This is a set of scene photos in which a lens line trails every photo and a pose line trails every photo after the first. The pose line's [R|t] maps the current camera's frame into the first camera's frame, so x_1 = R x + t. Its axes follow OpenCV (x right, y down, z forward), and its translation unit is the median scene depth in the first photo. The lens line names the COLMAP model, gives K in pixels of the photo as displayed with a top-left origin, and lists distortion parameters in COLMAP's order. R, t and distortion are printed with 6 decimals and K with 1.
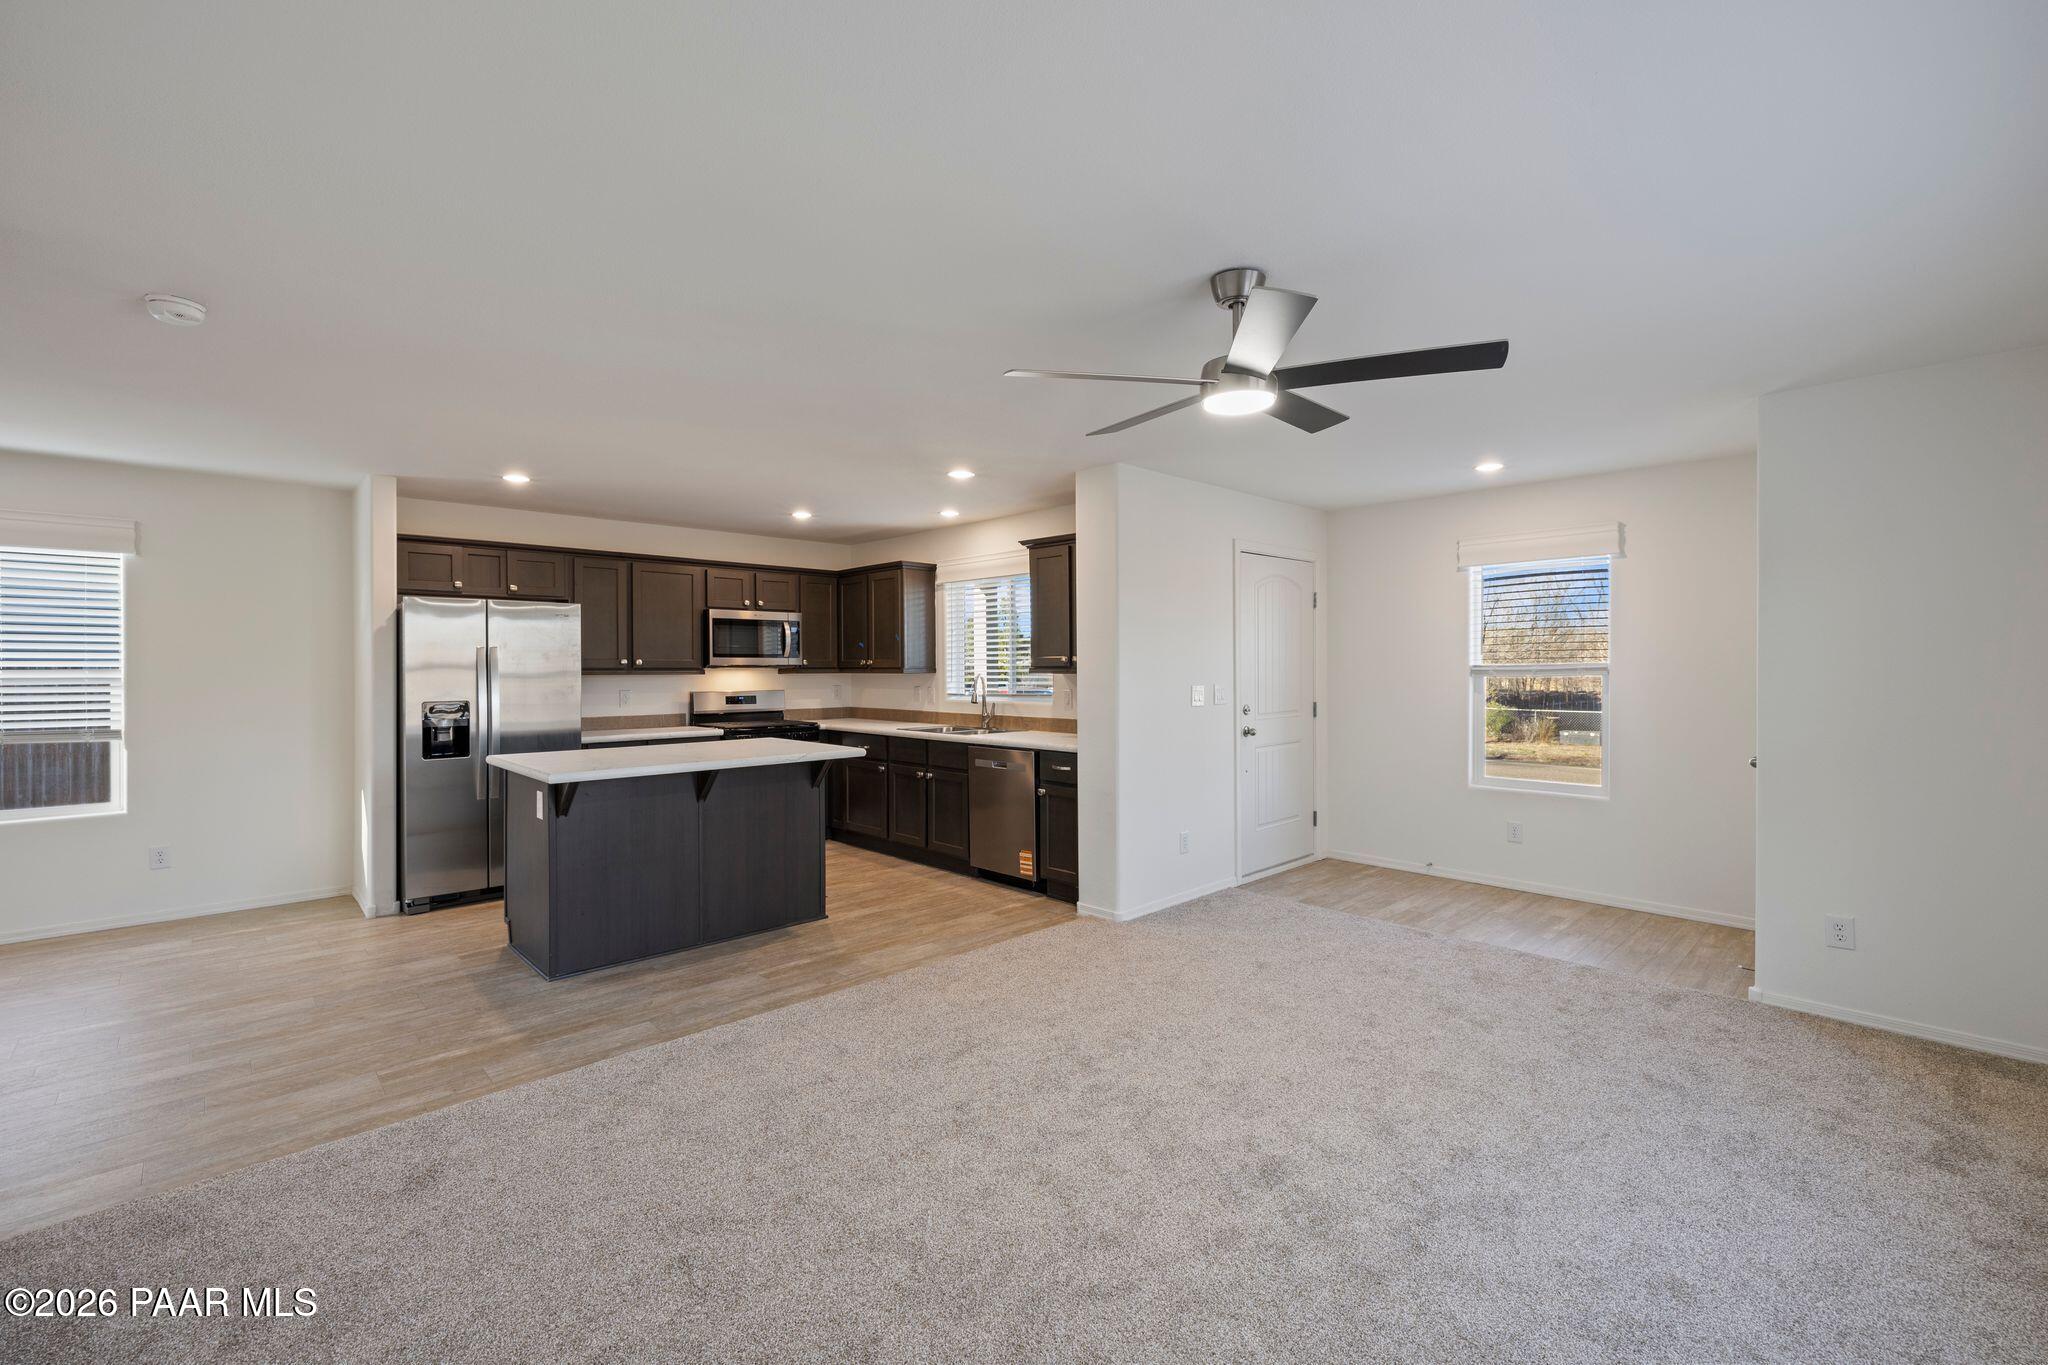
lens RADIAL K [[874.1, 0, 1021.4], [0, 874.1, 657.4], [0, 0, 1]] dist [-0.000890, -0.000064]
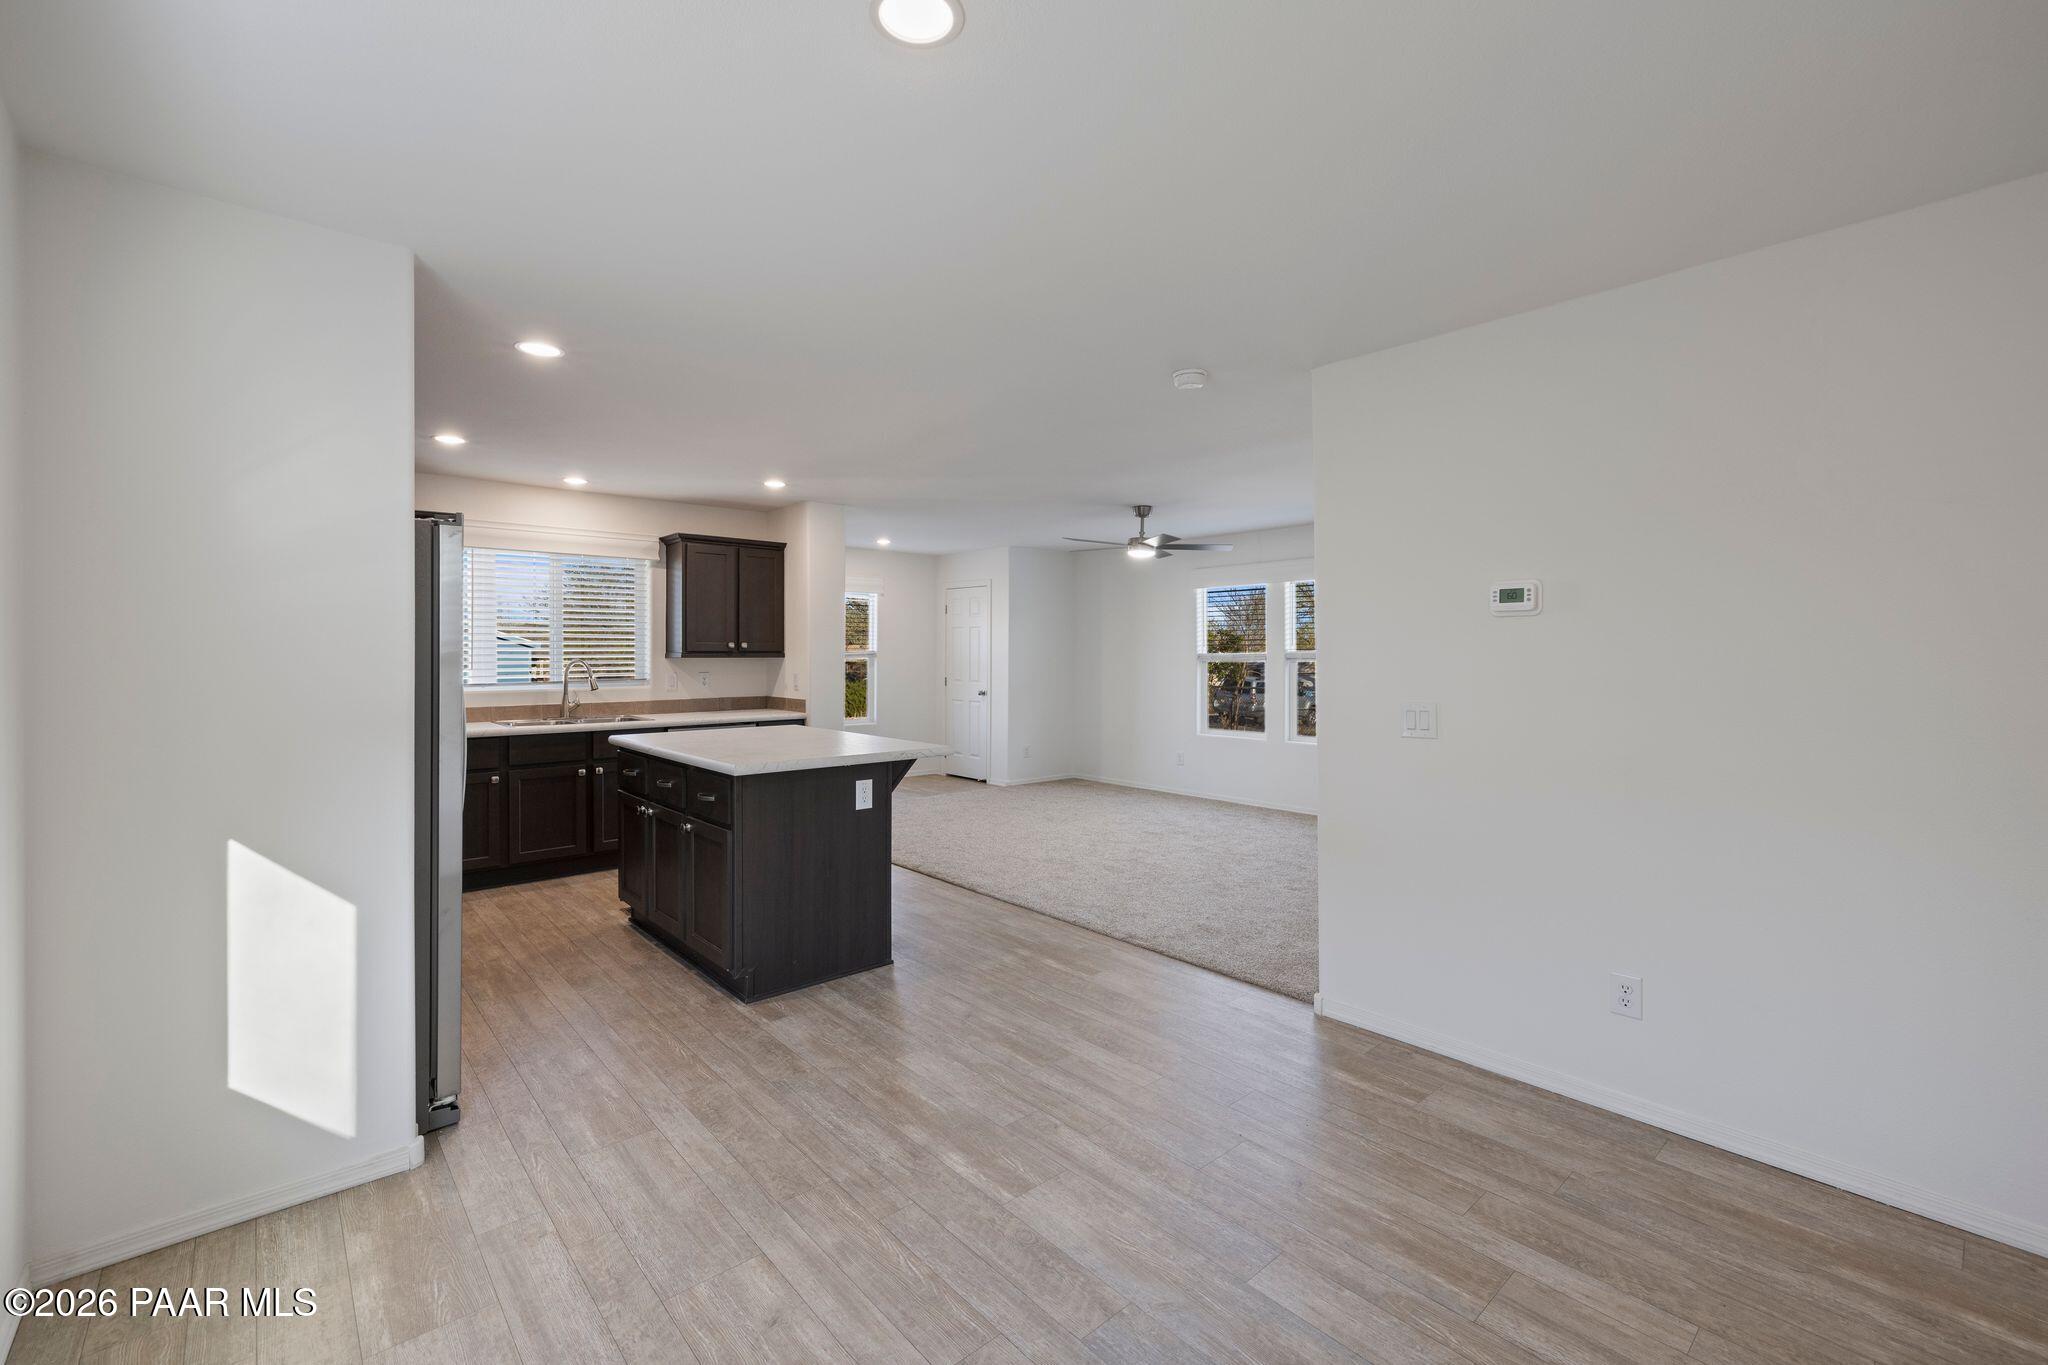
lens RADIAL K [[874.1, 0, 1021.4], [0, 874.1, 657.4], [0, 0, 1]] dist [-0.000890, -0.000064]
pose [[0.026756, 0.000988, 0.999642, -1.474525], [-0.016218, 0.999868, -0.000554, 0.014970], [-0.999510, -0.016197, 0.026769, 0.790388]]
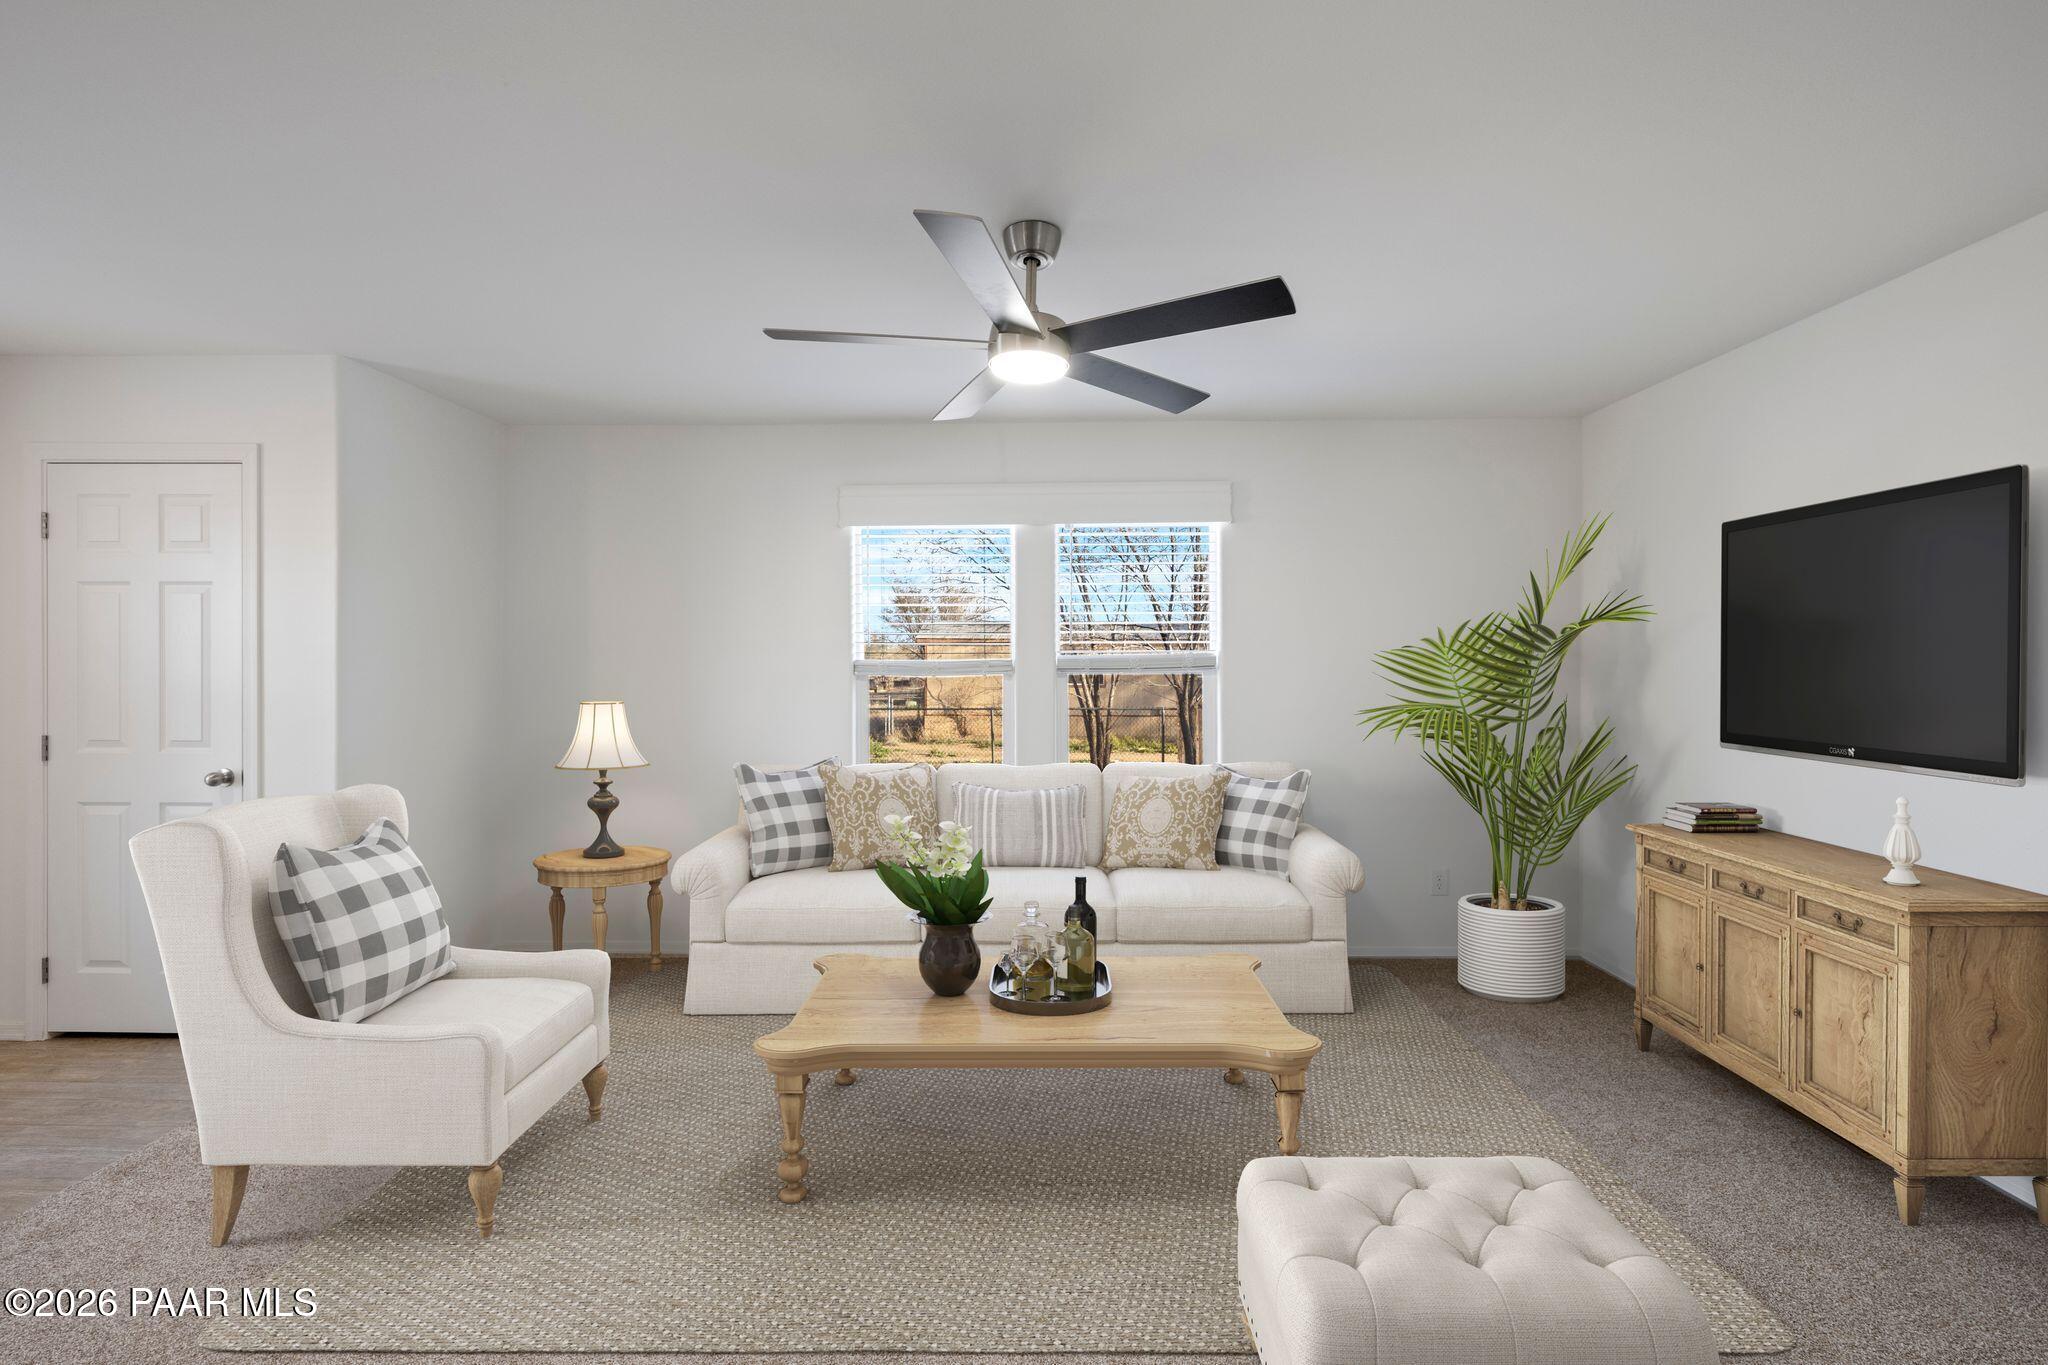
lens RADIAL K [[894.3, 0, 1024.0], [0, 894.3, 682.5], [0, 0, 1]] dist [0.000679, 0.000196]
pose [[-0.723494, 0.002372, 0.690326, -0.248805], [-0.000504, 0.999992, -0.003965, 0.027060], [-0.690330, -0.003217, -0.723487, 1.038922]]
